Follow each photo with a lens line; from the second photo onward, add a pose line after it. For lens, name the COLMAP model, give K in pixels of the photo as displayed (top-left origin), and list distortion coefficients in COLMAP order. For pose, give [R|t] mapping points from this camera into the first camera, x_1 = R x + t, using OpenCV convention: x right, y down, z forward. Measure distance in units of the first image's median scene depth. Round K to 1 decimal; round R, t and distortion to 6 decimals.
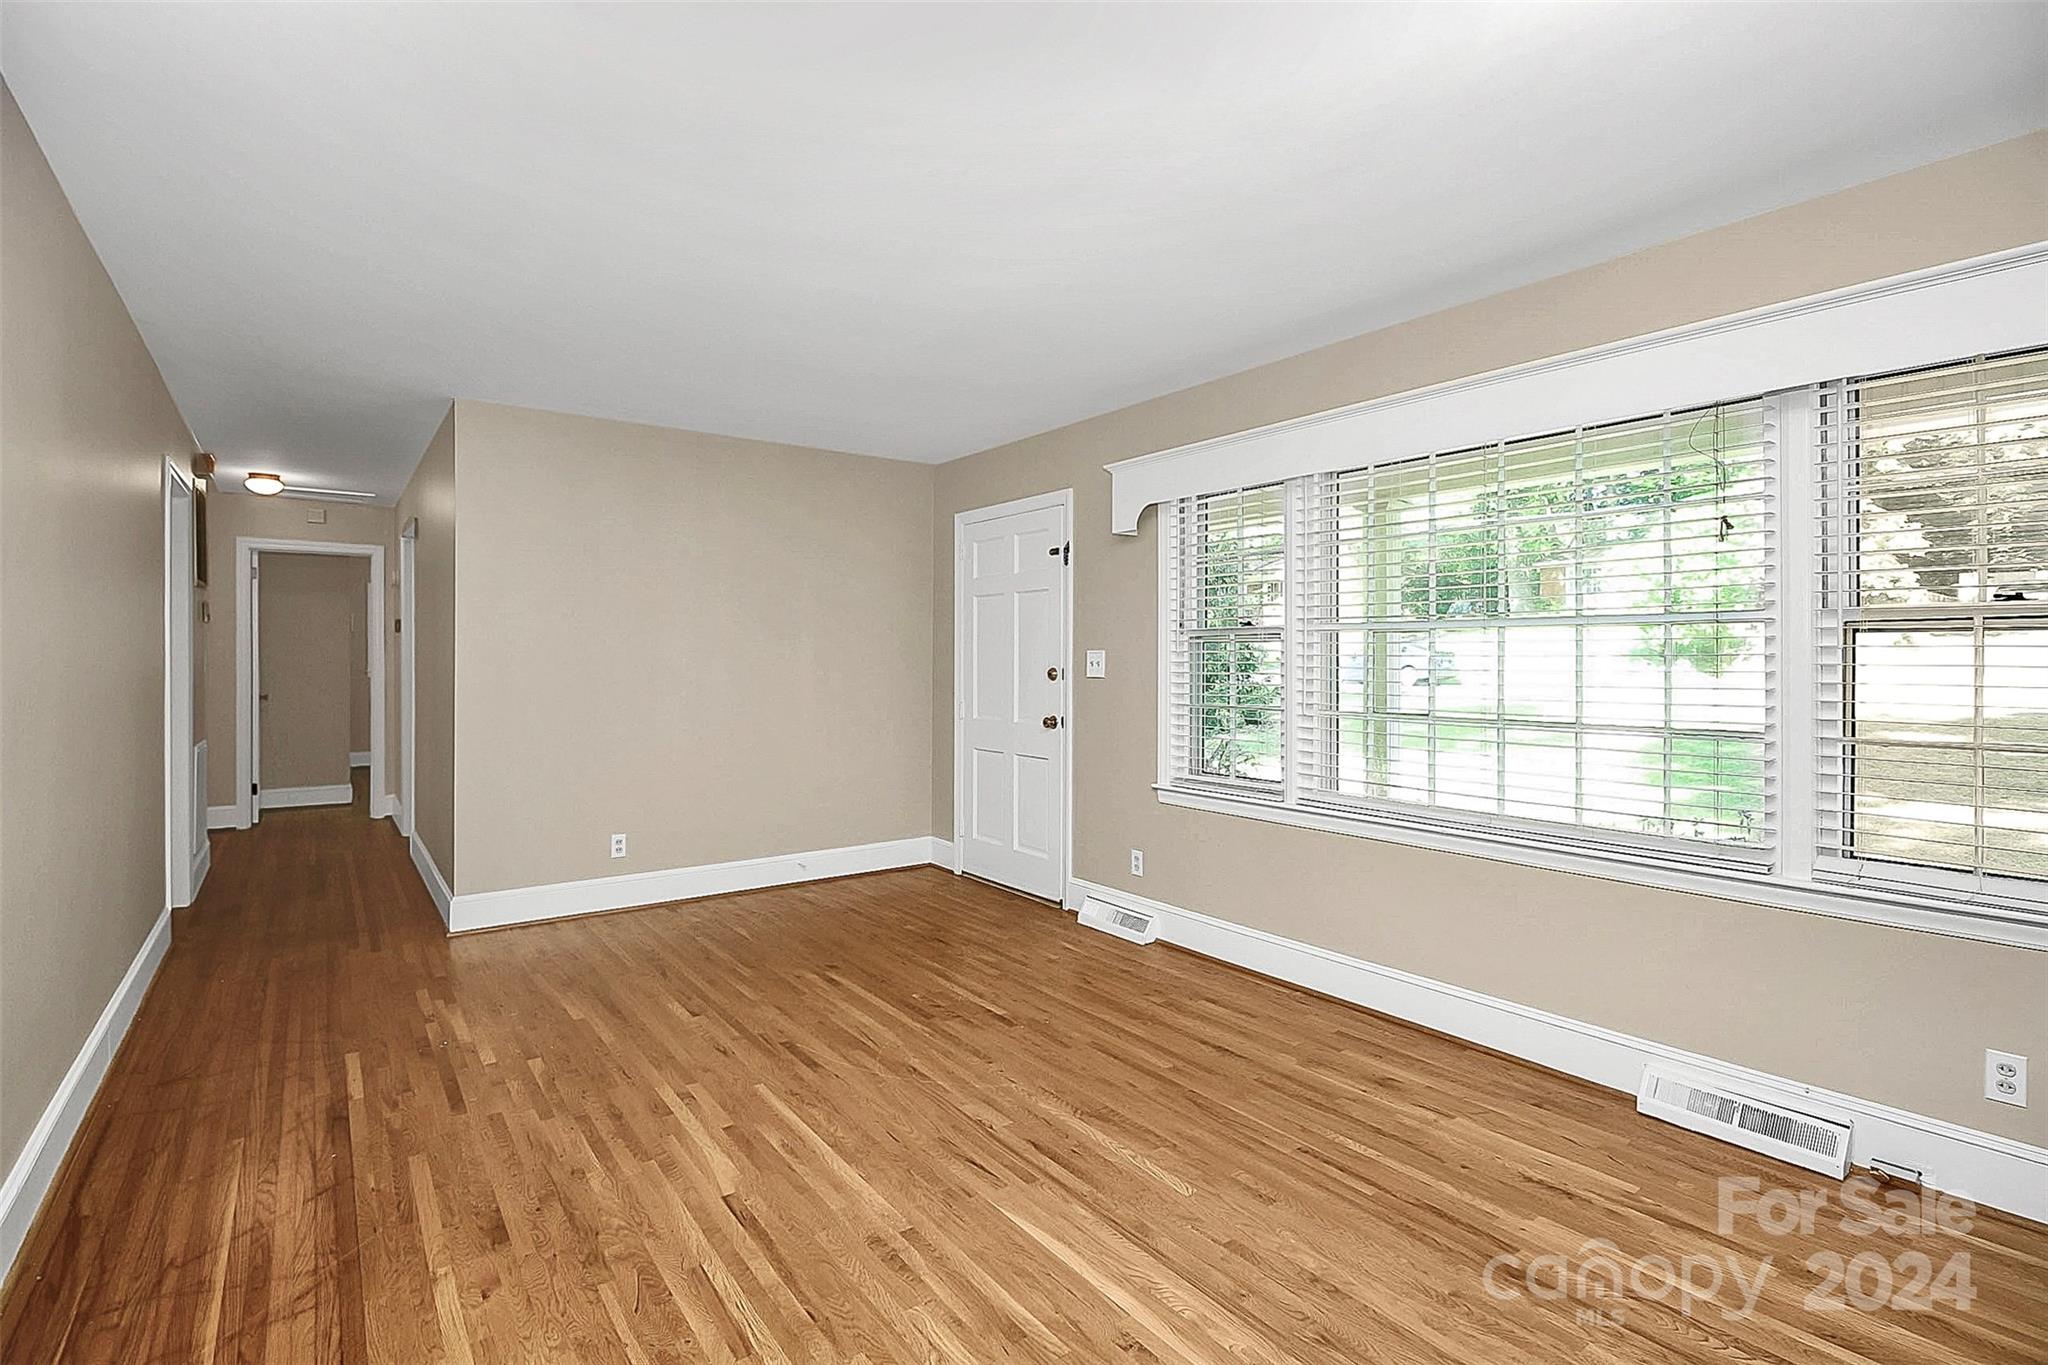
lens RADIAL K [[980.3, 0, 1033.3], [0, 980.3, 670.1], [0, 0, 1]] dist [-0.000904, -0.000215]
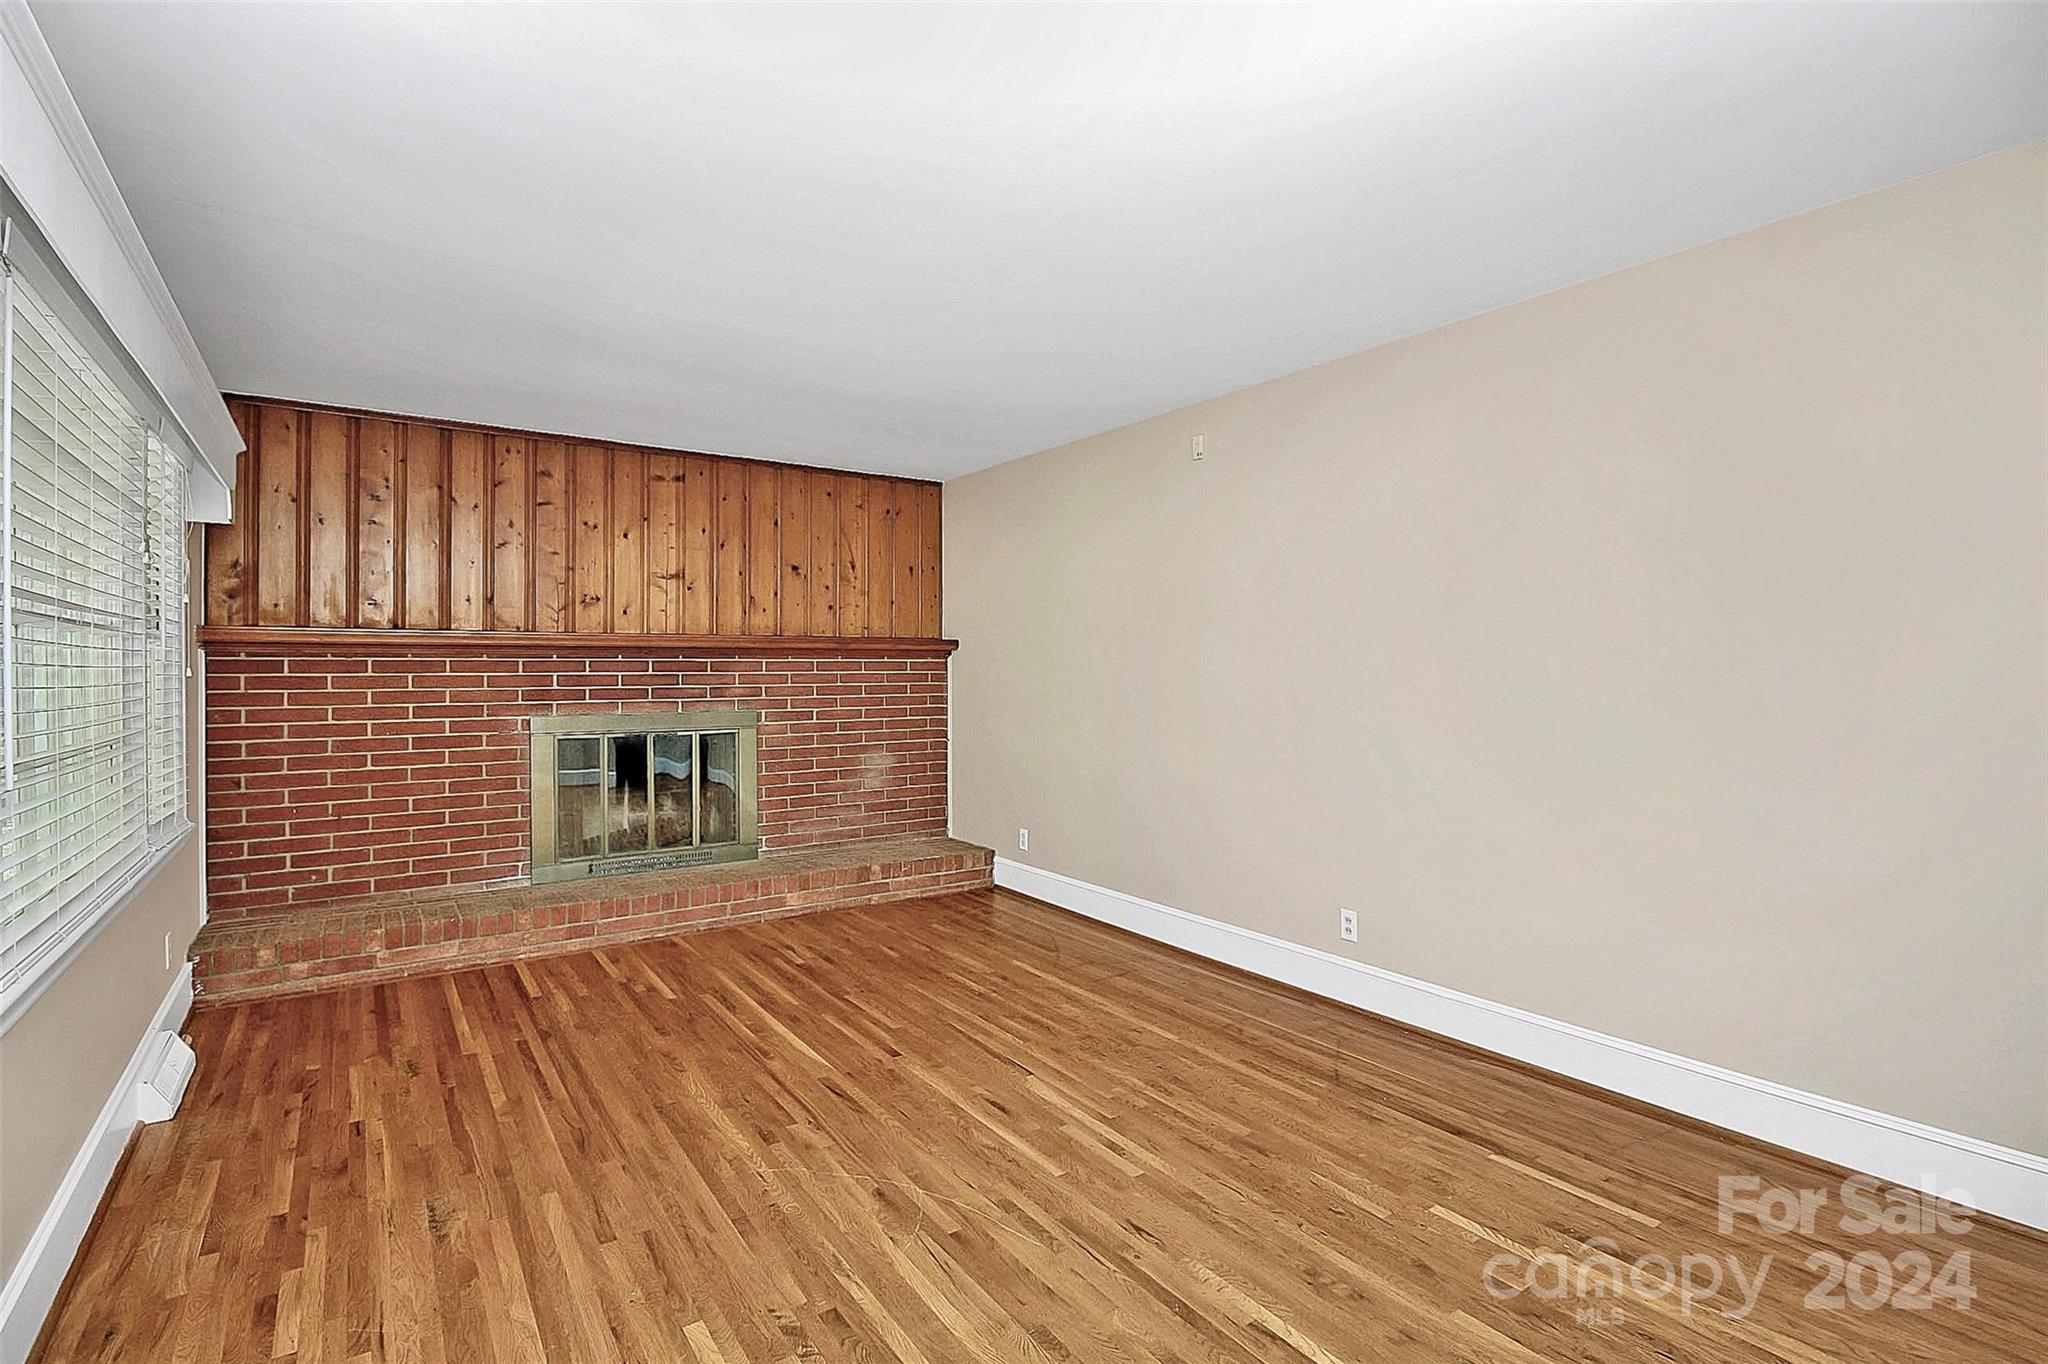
lens RADIAL K [[980.3, 0, 1033.3], [0, 980.3, 669.6], [0, 0, 1]] dist [-0.000904, -0.000215]
pose [[-0.999601, 0.000808, 0.028236, -0.291395], [0.001028, 0.999969, 0.007766, -0.020208], [-0.028229, 0.007791, -0.999571, 1.907944]]
